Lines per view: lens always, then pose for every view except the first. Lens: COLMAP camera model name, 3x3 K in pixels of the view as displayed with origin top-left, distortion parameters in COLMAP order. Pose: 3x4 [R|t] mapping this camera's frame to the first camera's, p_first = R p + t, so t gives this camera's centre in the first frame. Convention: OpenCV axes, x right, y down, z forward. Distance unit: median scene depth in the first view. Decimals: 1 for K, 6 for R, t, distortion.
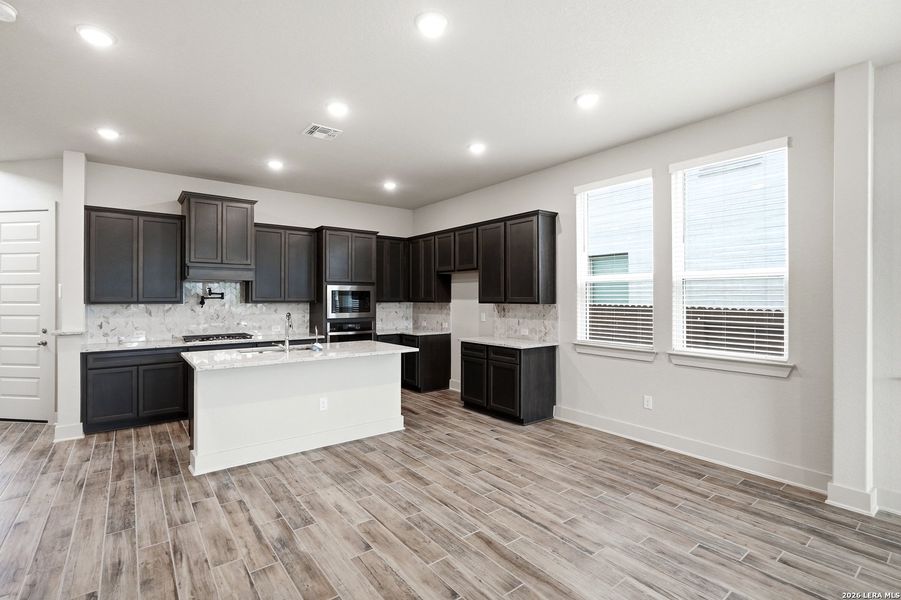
lens RADIAL K [[417.3, 0, 447.9], [0, 417.3, 299.6], [0, 0, 1]] dist [-0.007568, 0.001635]
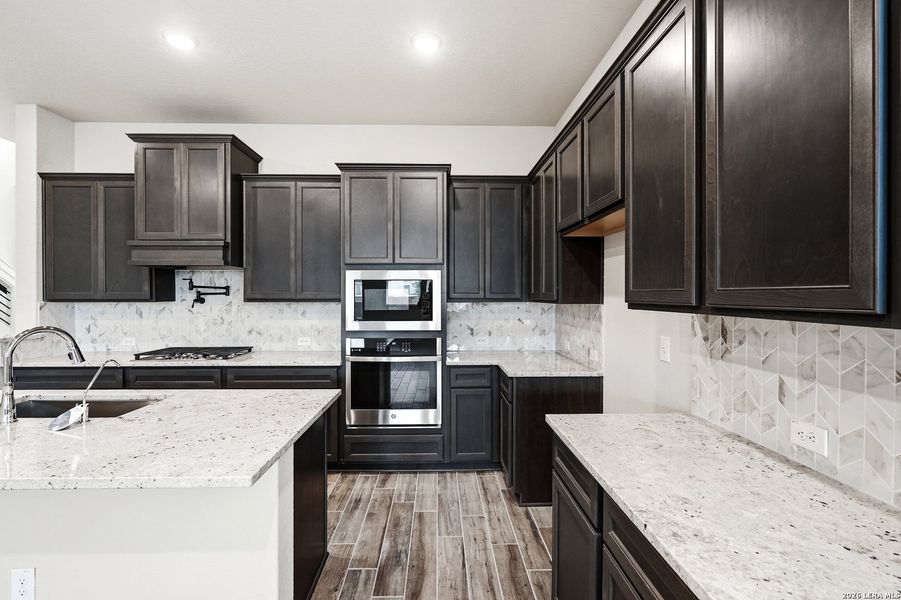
lens RADIAL K [[411.4, 0, 449.1], [0, 411.4, 298.5], [0, 0, 1]] dist [-0.007322, 0.000963]
pose [[0.809867, 0.004726, -0.586594, 0.175327], [-0.001925, 0.999984, 0.005398, -0.000506], [0.586610, -0.003243, 0.809863, 0.794849]]
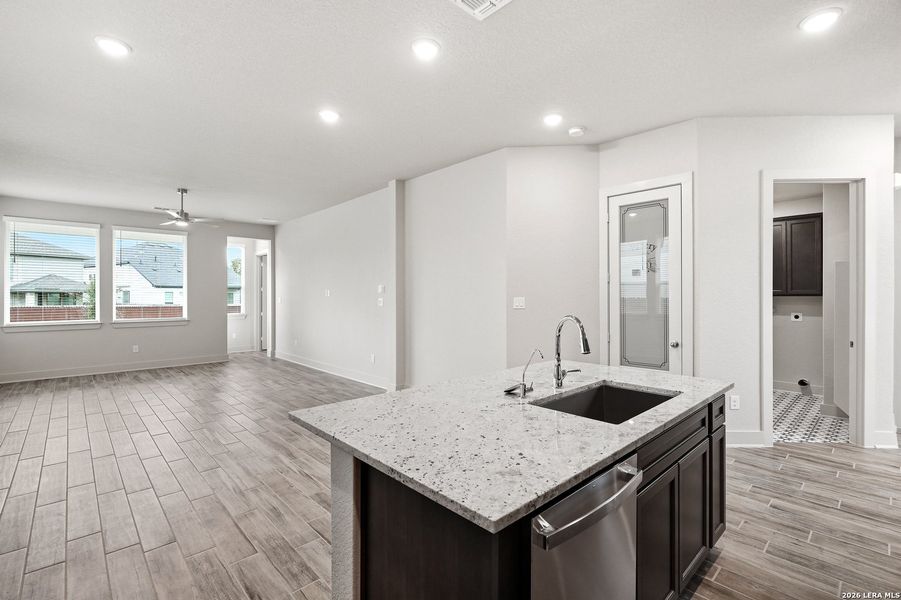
lens RADIAL K [[408.3, 0, 444.7], [0, 408.3, 296.3], [0, 0, 1]] dist [-0.000669, 0.000204]
pose [[-0.996120, 0.003529, -0.087936, -0.169206], [0.003339, 0.999992, 0.002308, 0.005991], [0.087943, 0.002005, -0.996123, 1.290939]]
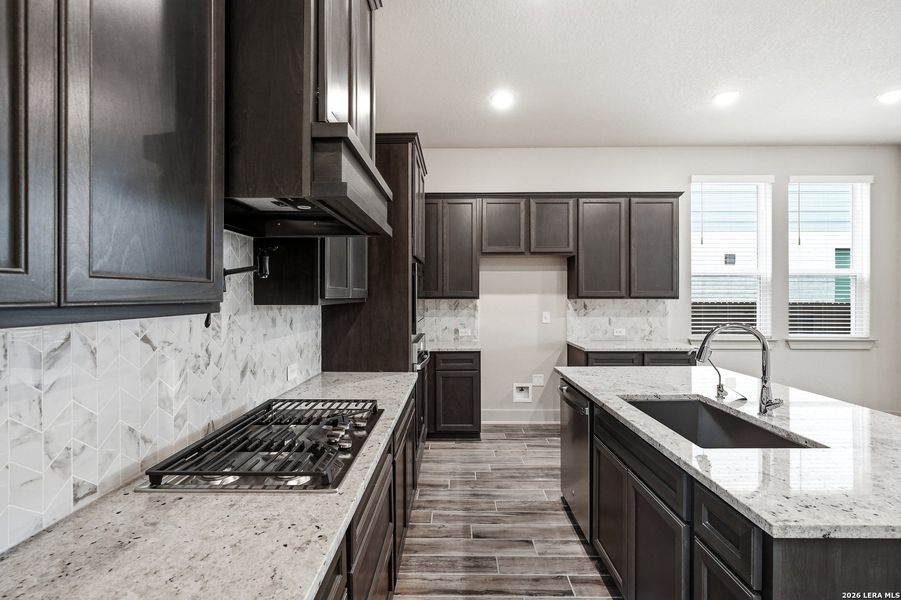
lens RADIAL K [[417.3, 0, 449.6], [0, 417.3, 296.7], [0, 0, 1]] dist [-0.004454, 0.000411]
pose [[0.621864, -0.004031, 0.783115, -0.787516], [0.003530, 0.999991, 0.002344, 0.002500], [-0.783117, 0.001307, 0.621873, 0.845779]]
